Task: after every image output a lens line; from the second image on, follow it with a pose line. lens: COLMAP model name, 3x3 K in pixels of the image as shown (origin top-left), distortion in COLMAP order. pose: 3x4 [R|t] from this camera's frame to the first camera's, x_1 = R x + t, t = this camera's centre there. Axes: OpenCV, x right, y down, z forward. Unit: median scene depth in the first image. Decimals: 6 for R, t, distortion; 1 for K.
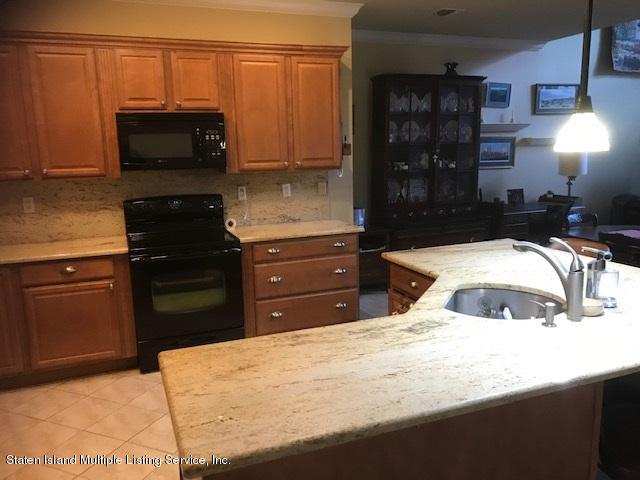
lens RADIAL K [[522.7, 0, 319.4], [0, 522.7, 239.0], [0, 0, 1]] dist [0.039163, -0.051728]
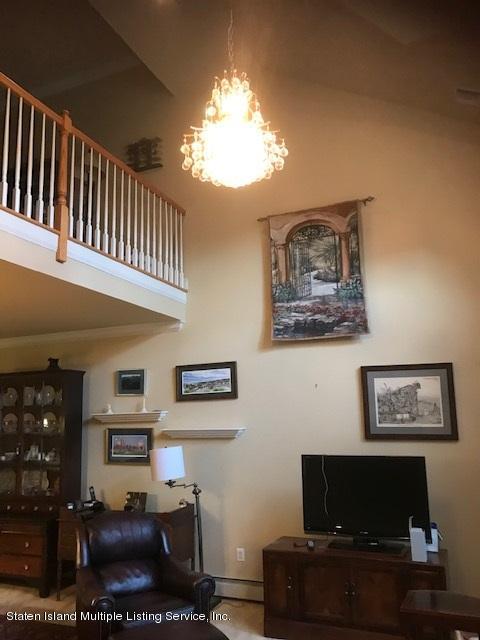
lens RADIAL K [[522.7, 0, 236.6], [0, 522.7, 320.6], [0, 0, 1]] dist [0.039163, -0.051728]
pose [[0.708406, -0.125916, -0.694483, 1.624914], [-0.121471, 0.947526, -0.295702, -0.184963], [0.695274, 0.293837, 0.655937, 0.716170]]
